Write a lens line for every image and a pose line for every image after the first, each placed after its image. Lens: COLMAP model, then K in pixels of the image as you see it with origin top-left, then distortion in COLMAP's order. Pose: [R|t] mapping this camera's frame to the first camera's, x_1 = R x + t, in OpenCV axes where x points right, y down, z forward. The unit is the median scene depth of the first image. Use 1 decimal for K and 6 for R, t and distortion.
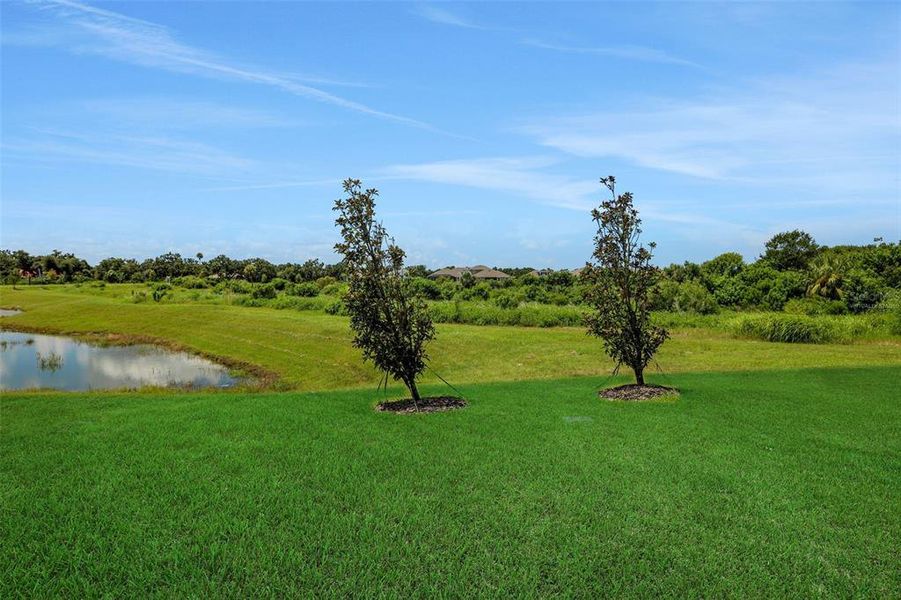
lens RADIAL K [[476.2, 0, 455.2], [0, 476.2, 298.9], [0, 0, 1]] dist [0.007779, 0.000314]
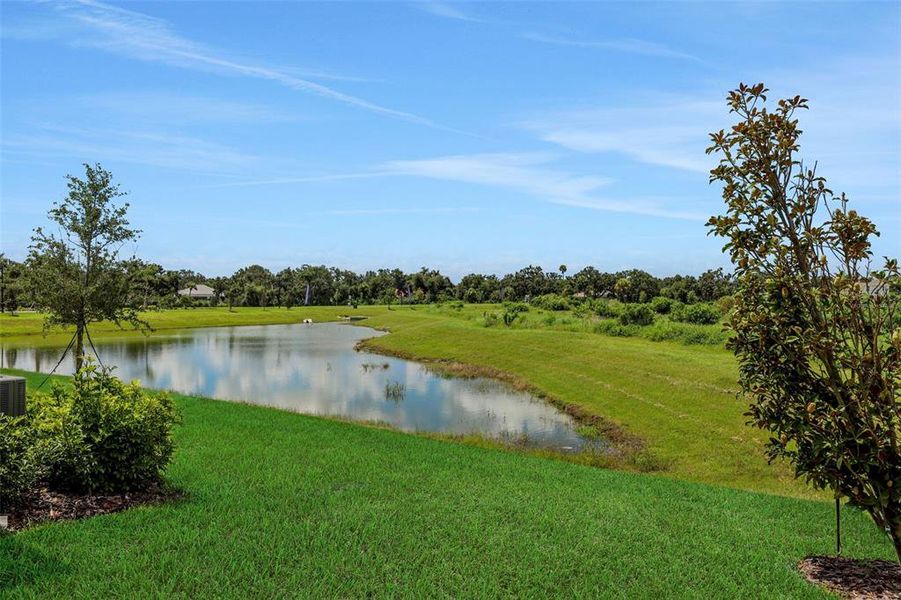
lens RADIAL K [[677.2, 0, 428.7], [0, 677.2, 295.8], [0, 0, 1]] dist [0.022311, 0.016408]
pose [[0.772913, -0.003715, -0.634501, -0.020977], [-0.025058, 0.999024, -0.036374, 0.001828], [0.634017, 0.044014, 0.772066, 0.236238]]
